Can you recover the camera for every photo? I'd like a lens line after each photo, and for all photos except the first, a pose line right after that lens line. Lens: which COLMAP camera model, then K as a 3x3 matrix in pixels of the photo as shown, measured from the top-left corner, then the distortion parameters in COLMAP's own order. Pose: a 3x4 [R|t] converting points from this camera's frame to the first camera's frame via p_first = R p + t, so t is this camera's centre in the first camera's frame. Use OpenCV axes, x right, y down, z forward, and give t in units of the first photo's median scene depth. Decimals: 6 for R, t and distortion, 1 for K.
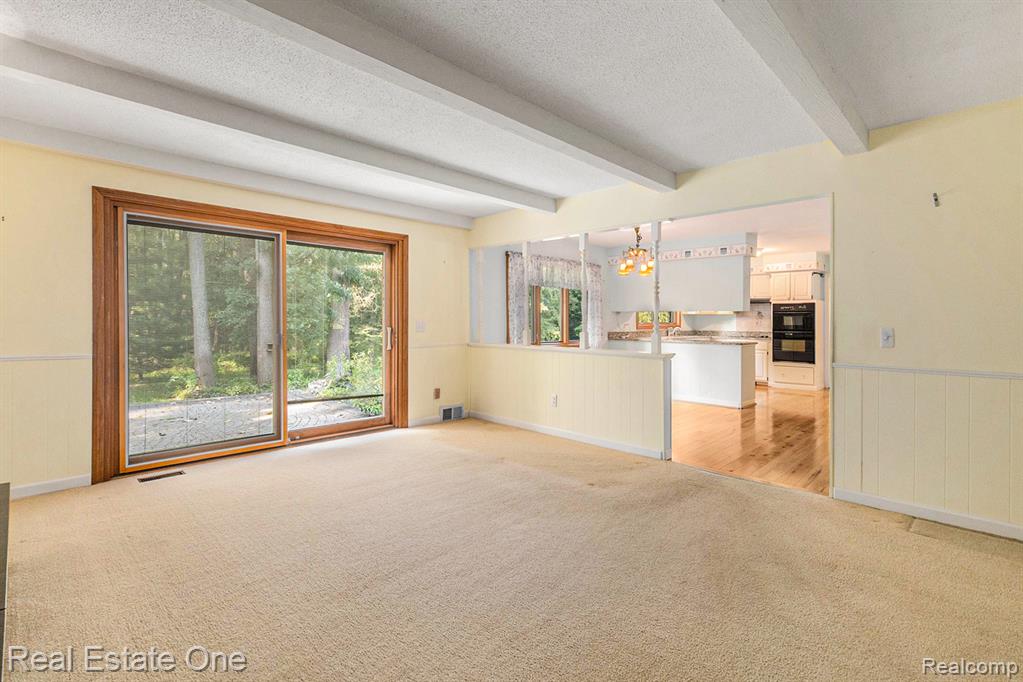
lens RADIAL K [[487.2, 0, 487.8], [0, 487.2, 313.8], [0, 0, 1]] dist [0.001332, 0.002430]
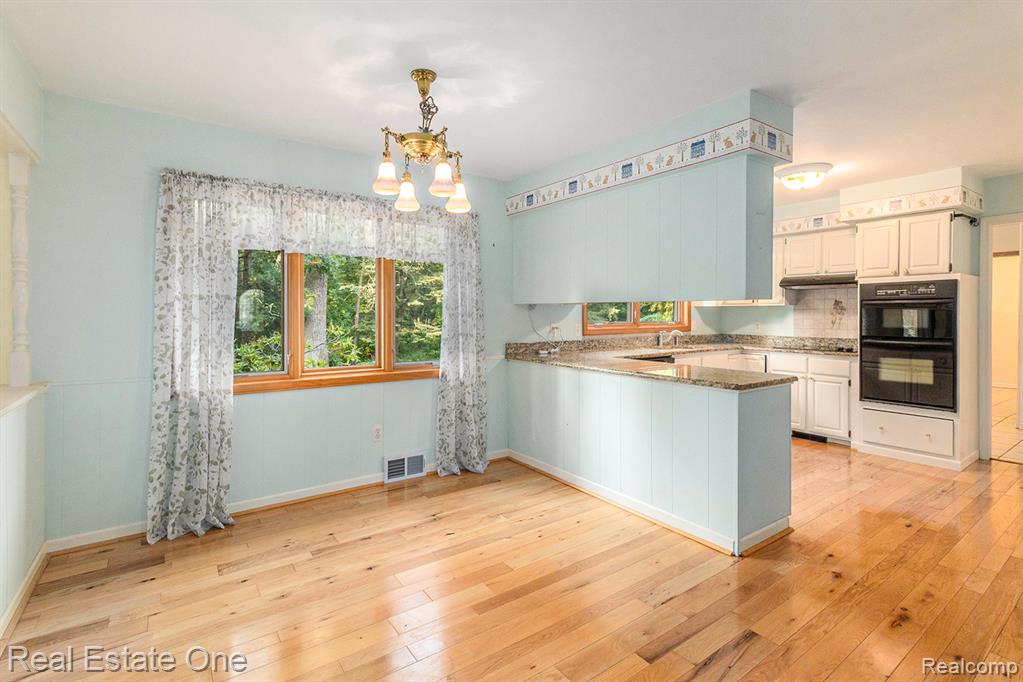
lens RADIAL K [[487.2, 0, 505.1], [0, 487.2, 315.3], [0, 0, 1]] dist [0.001332, 0.002430]
pose [[0.987998, -0.008449, -0.154235, 0.309348], [0.011319, 0.999779, 0.017740, -0.001799], [0.154051, -0.019273, 0.987875, 0.462252]]
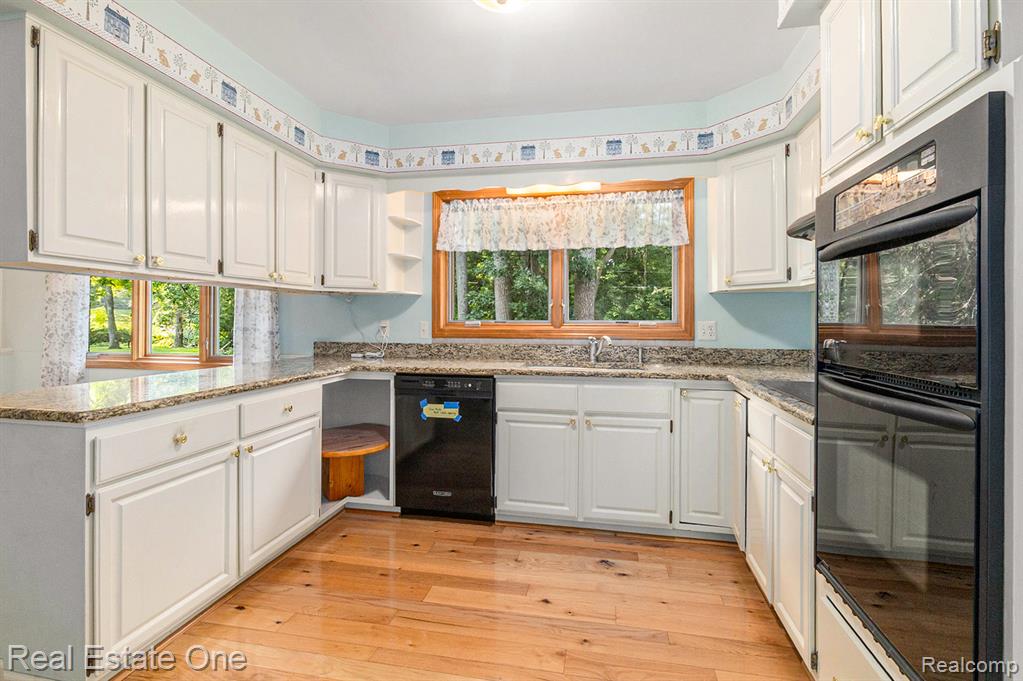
lens RADIAL K [[487.2, 0, 524.3], [0, 487.2, 316.0], [0, 0, 1]] dist [0.001332, 0.002430]
pose [[0.565319, -0.014049, -0.824753, 0.683934], [0.014876, 0.999866, -0.006835, 0.018021], [0.824738, -0.008406, 0.565452, 0.854984]]
